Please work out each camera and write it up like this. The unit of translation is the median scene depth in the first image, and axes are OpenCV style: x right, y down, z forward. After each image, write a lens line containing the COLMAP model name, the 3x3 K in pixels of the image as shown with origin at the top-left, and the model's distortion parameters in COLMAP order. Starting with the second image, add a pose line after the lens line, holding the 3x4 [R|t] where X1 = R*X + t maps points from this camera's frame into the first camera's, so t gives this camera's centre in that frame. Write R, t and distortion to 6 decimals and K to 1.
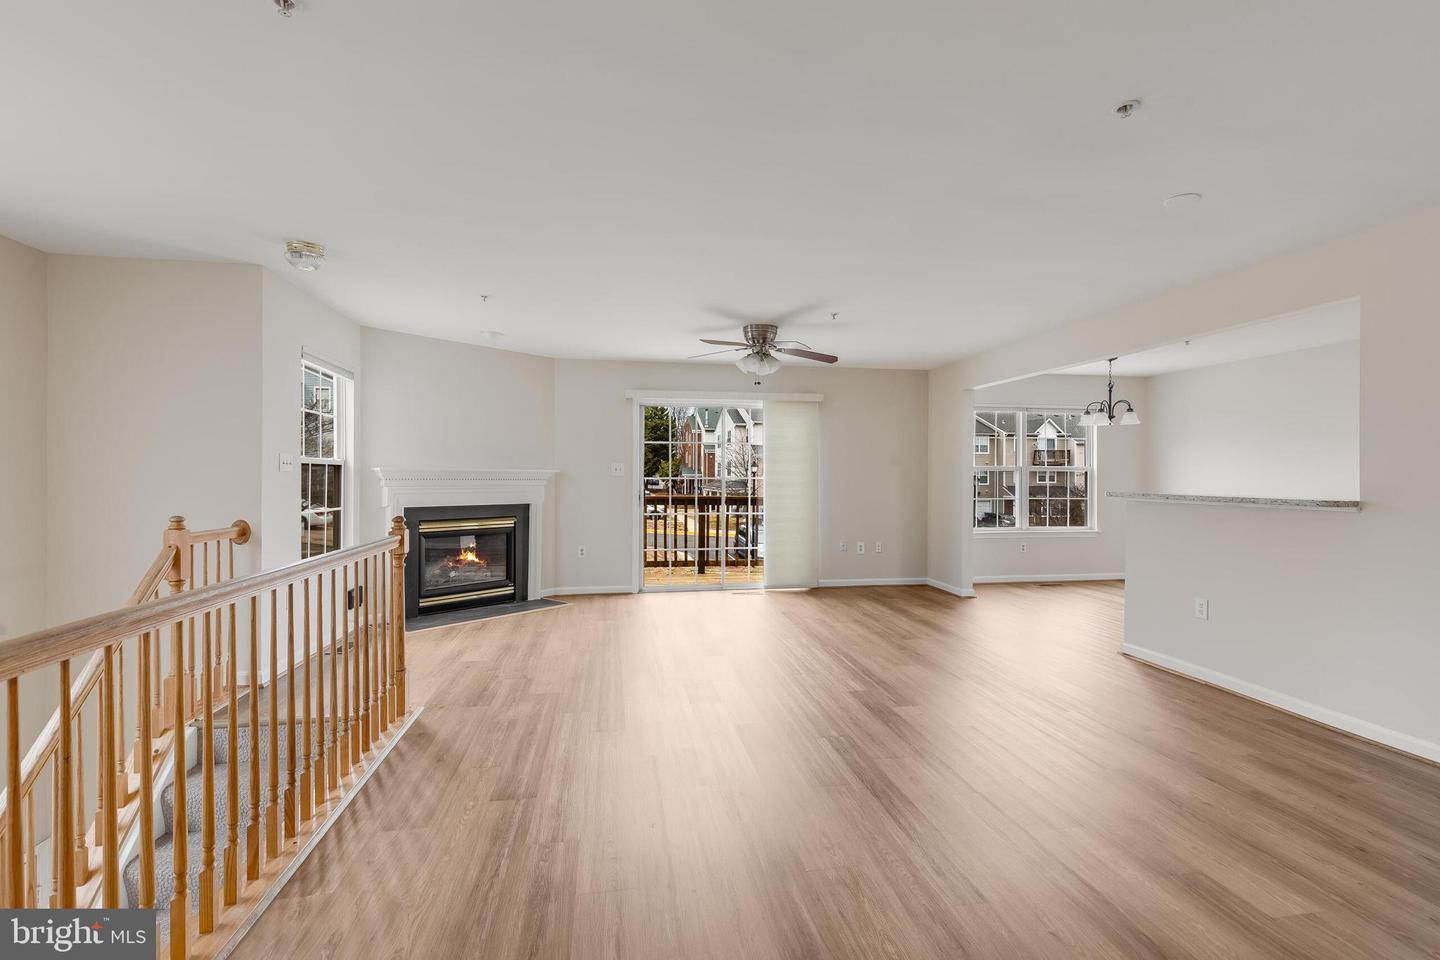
lens RADIAL K [[666.1, 0, 718.1], [0, 666.1, 480.4], [0, 0, 1]] dist [0.003000, 0.000170]
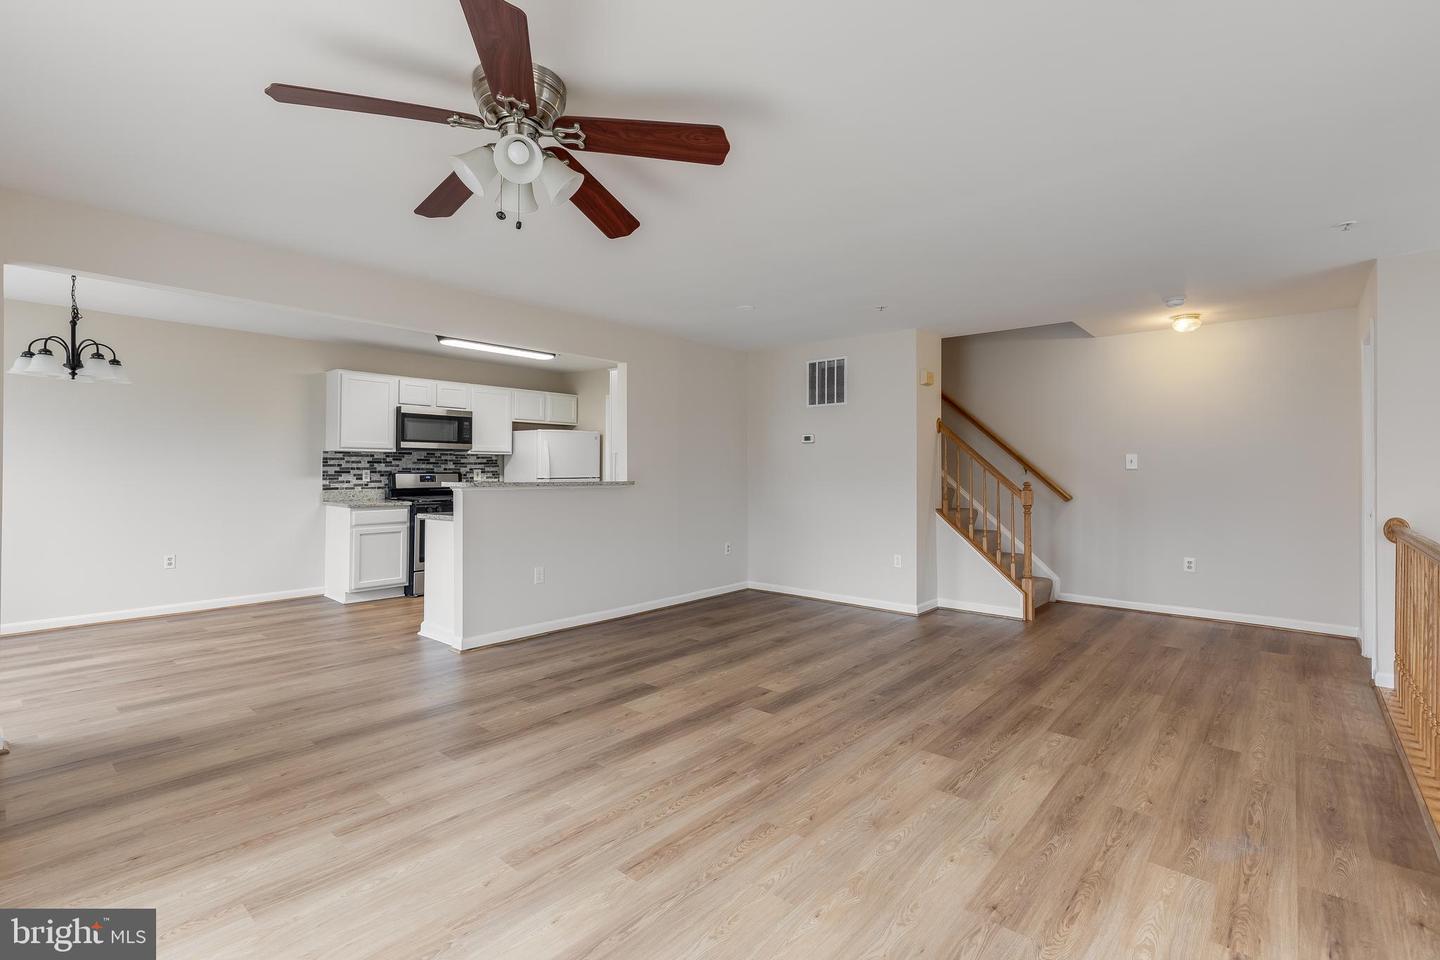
lens RADIAL K [[647.1, 0, 716.4], [0, 647.1, 468.9], [0, 0, 1]] dist [0.013326, -0.002983]
pose [[-0.635386, -0.007982, 0.772153, -0.256191], [-0.002171, 0.999961, 0.008551, -0.008392], [-0.772192, 0.003757, -0.635379, 0.974985]]
